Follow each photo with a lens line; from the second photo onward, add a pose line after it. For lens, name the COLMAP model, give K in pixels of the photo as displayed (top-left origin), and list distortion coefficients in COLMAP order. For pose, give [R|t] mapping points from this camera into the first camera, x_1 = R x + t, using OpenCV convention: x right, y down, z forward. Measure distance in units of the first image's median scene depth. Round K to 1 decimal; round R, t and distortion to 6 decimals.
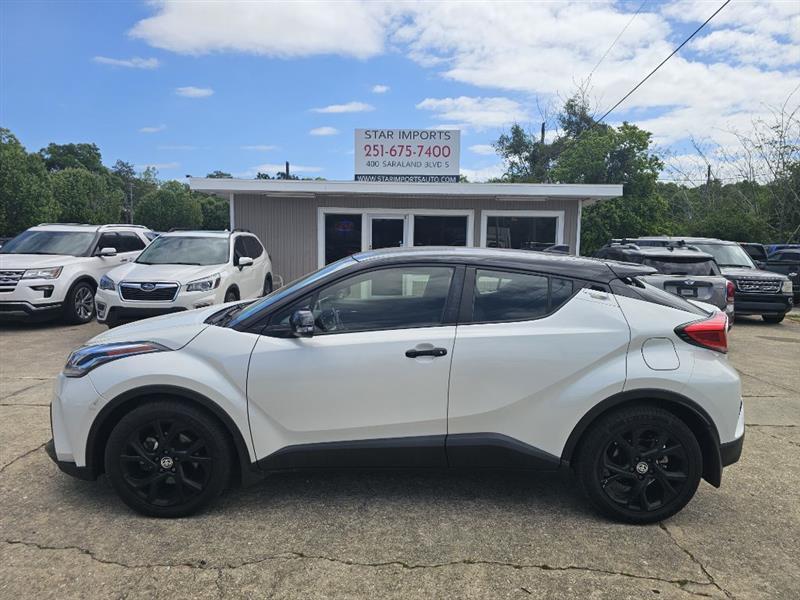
lens RADIAL K [[541.7, 0, 394.0], [0, 541.7, 299.7], [0, 0, 1]] dist [0.042230, -0.031741]
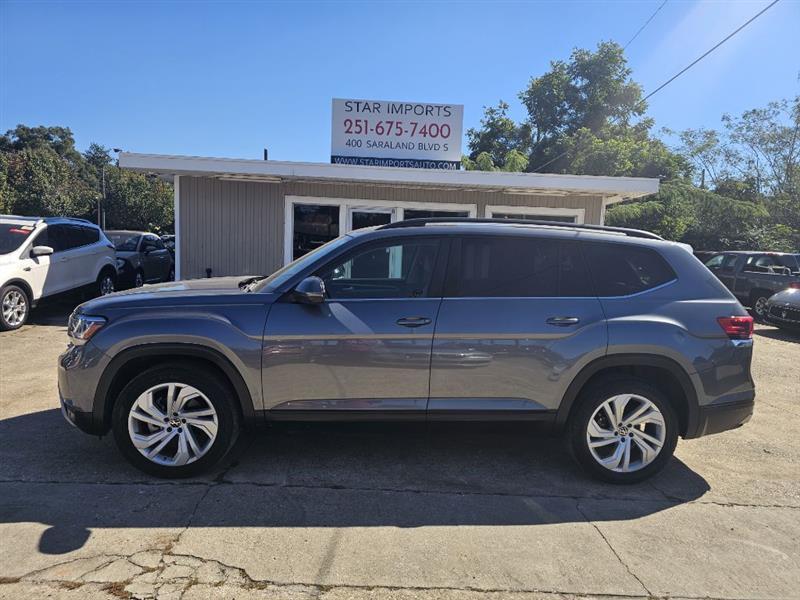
lens RADIAL K [[541.7, 0, 403.0], [0, 541.7, 299.5], [0, 0, 1]] dist [0.042230, -0.031741]
pose [[0.998894, 0.020839, 0.042147, 0.004245], [-0.021063, 0.999766, 0.004877, -0.024400], [-0.042036, -0.005759, 0.999100, 0.190942]]
